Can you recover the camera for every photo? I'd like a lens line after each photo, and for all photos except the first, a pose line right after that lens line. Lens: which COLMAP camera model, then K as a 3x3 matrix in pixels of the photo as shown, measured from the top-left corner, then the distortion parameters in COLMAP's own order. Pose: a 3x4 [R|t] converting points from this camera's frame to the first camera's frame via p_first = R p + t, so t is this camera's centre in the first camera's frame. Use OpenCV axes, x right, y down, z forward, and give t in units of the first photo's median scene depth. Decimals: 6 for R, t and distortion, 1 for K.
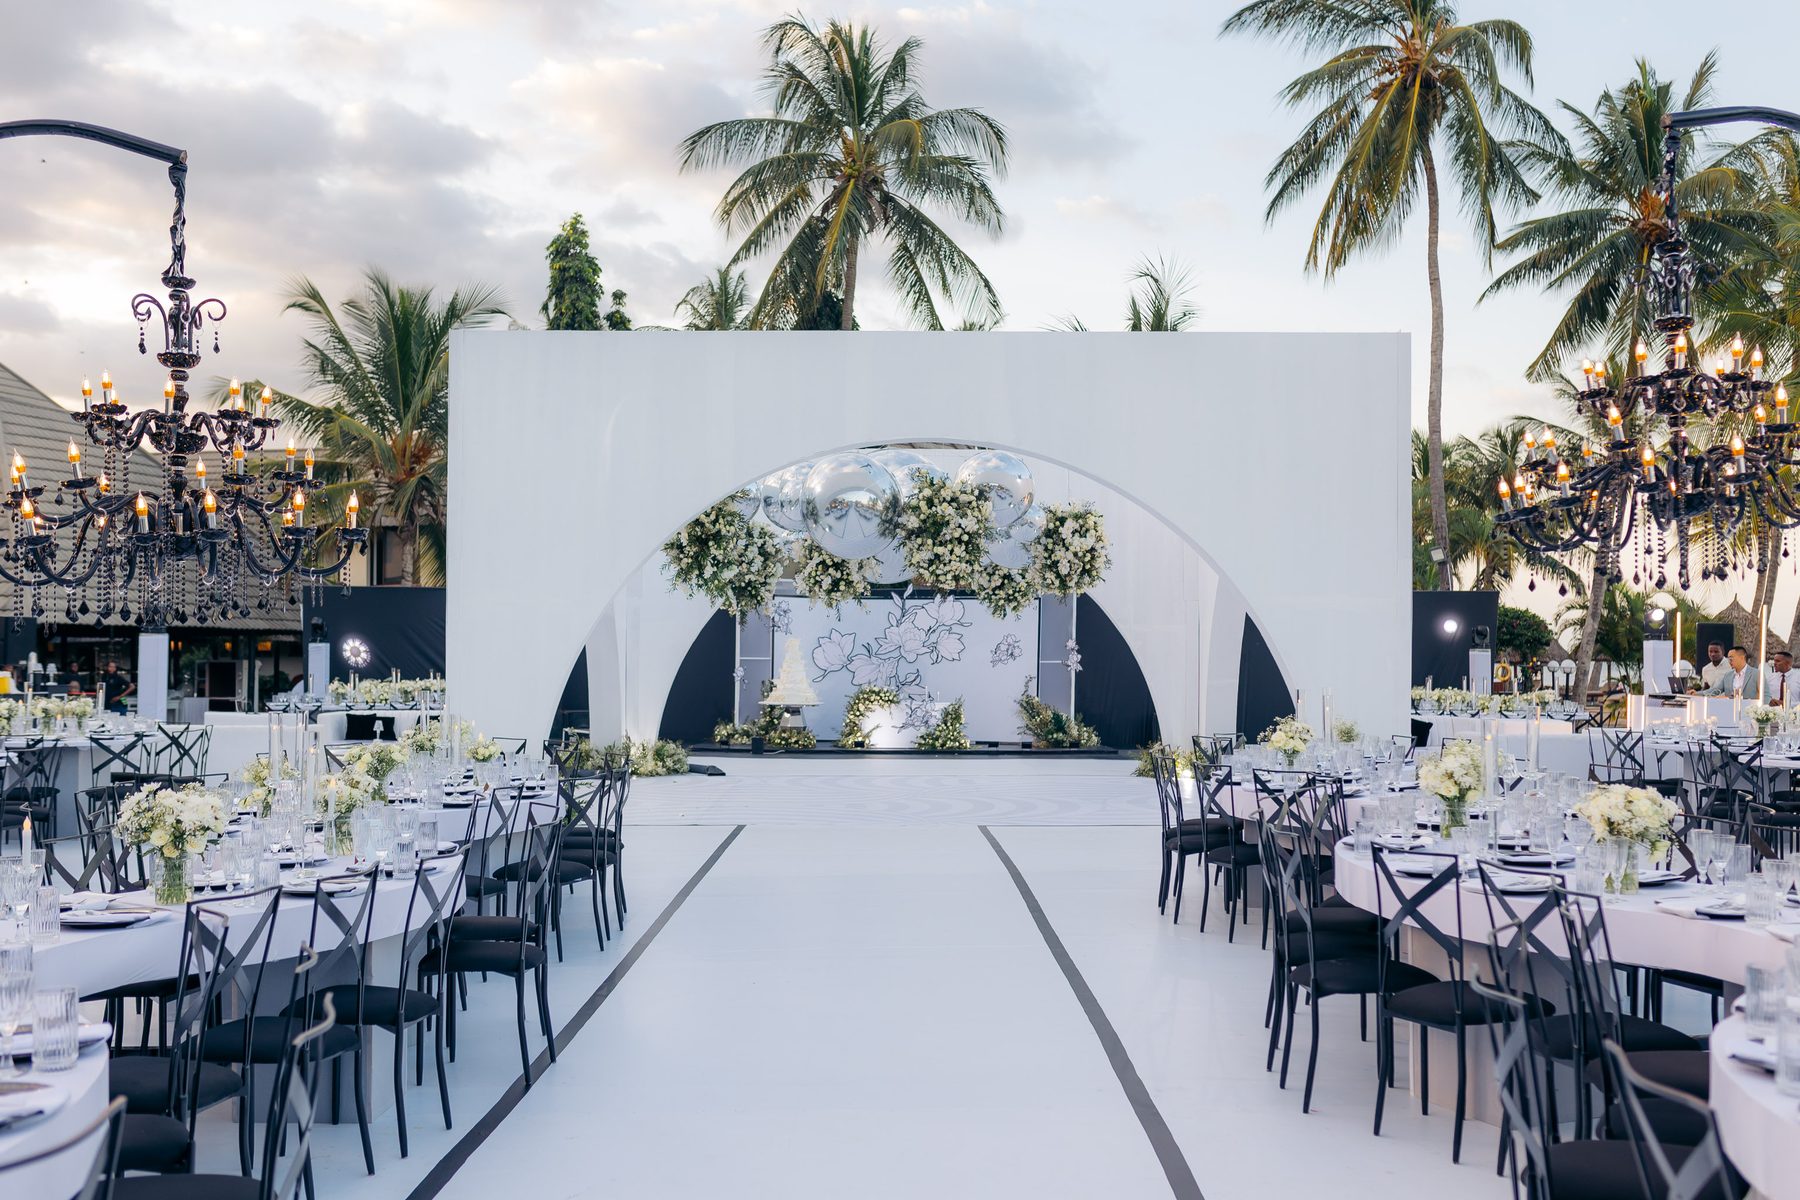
lens RADIAL K [[2541.2, 0, 900.0], [0, 2541.2, 600.0], [0, 0, 1]] dist [0.516362, -0.001388]
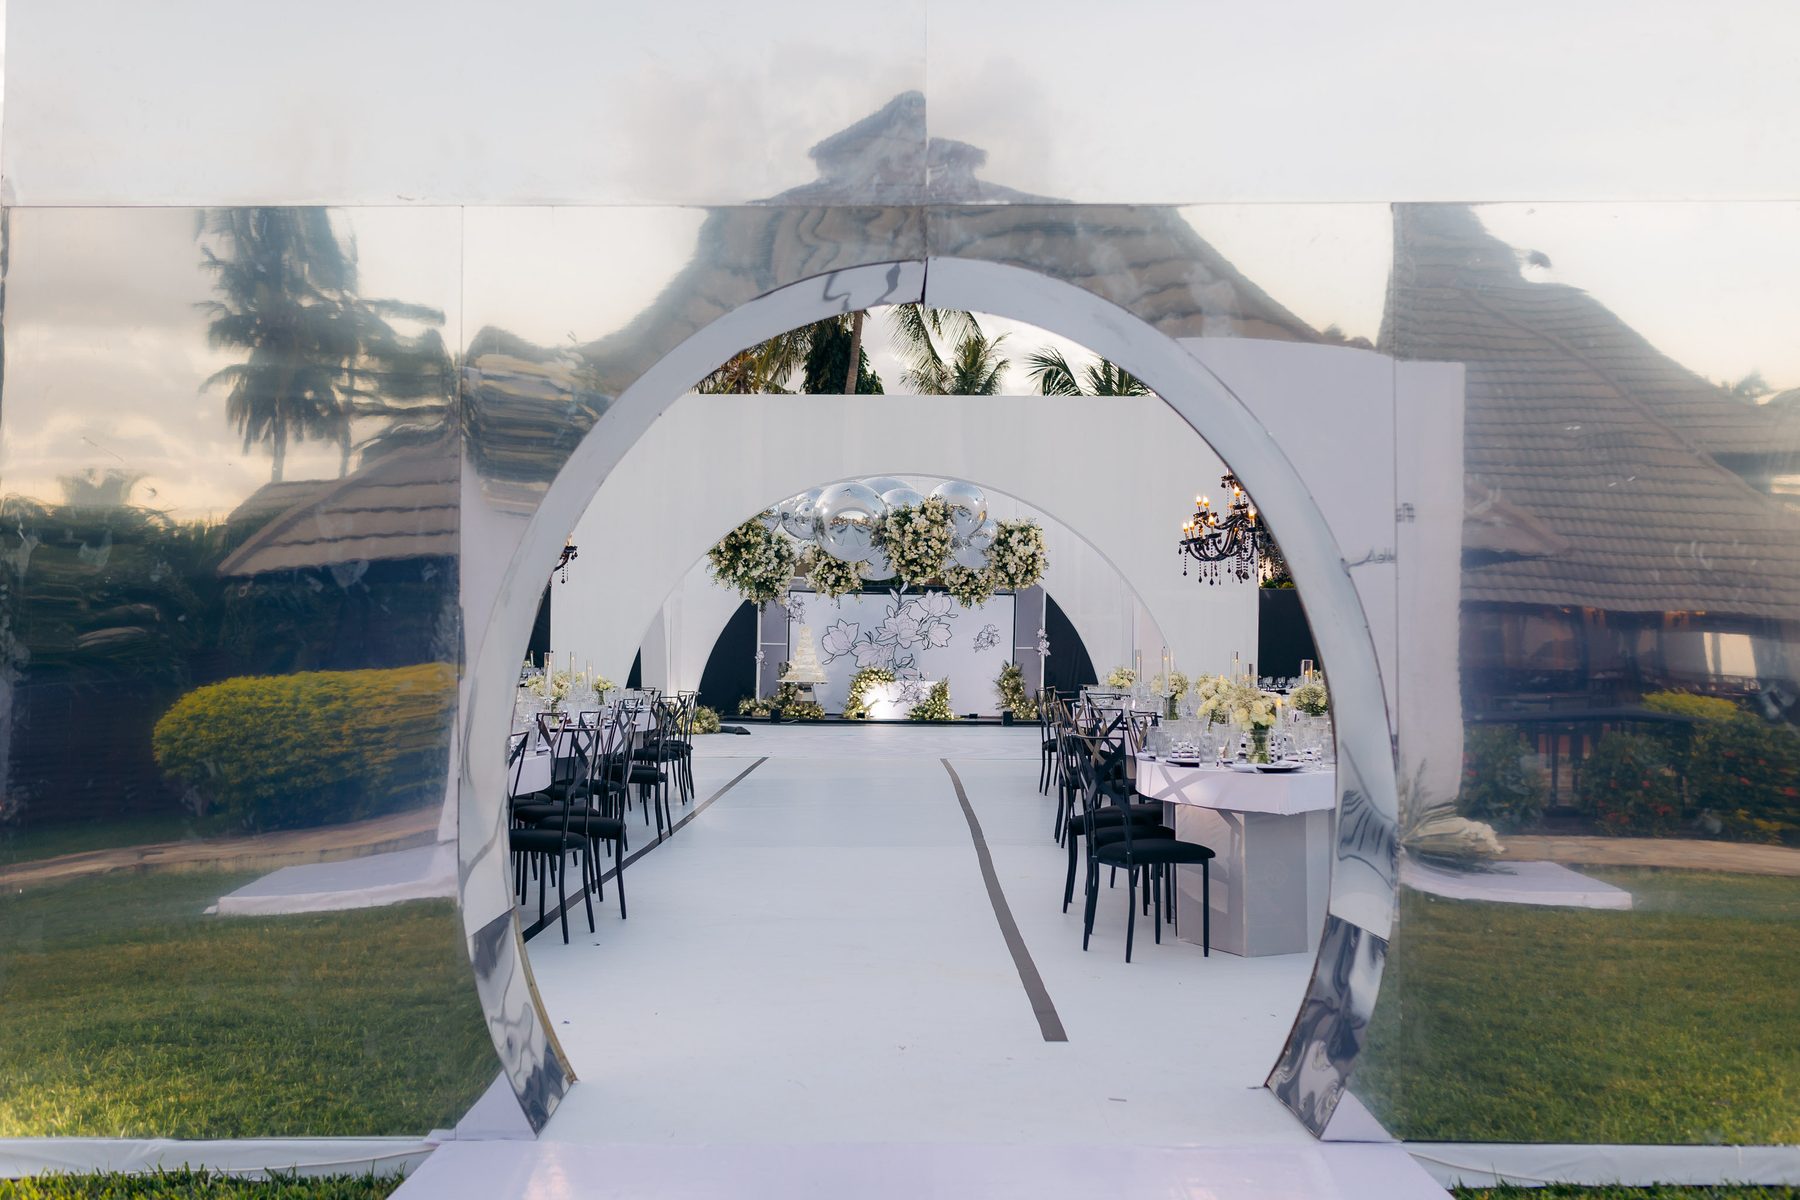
lens RADIAL K [[2541.2, 0, 900.0], [0, 2541.2, 600.0], [0, 0, 1]] dist [0.516362, -0.001388]
pose [[0.999977, 0.002980, -0.006116, 0.012183], [-0.002978, 0.999995, 0.000427, 0.002484], [0.006117, -0.000409, 0.999981, -0.245749]]
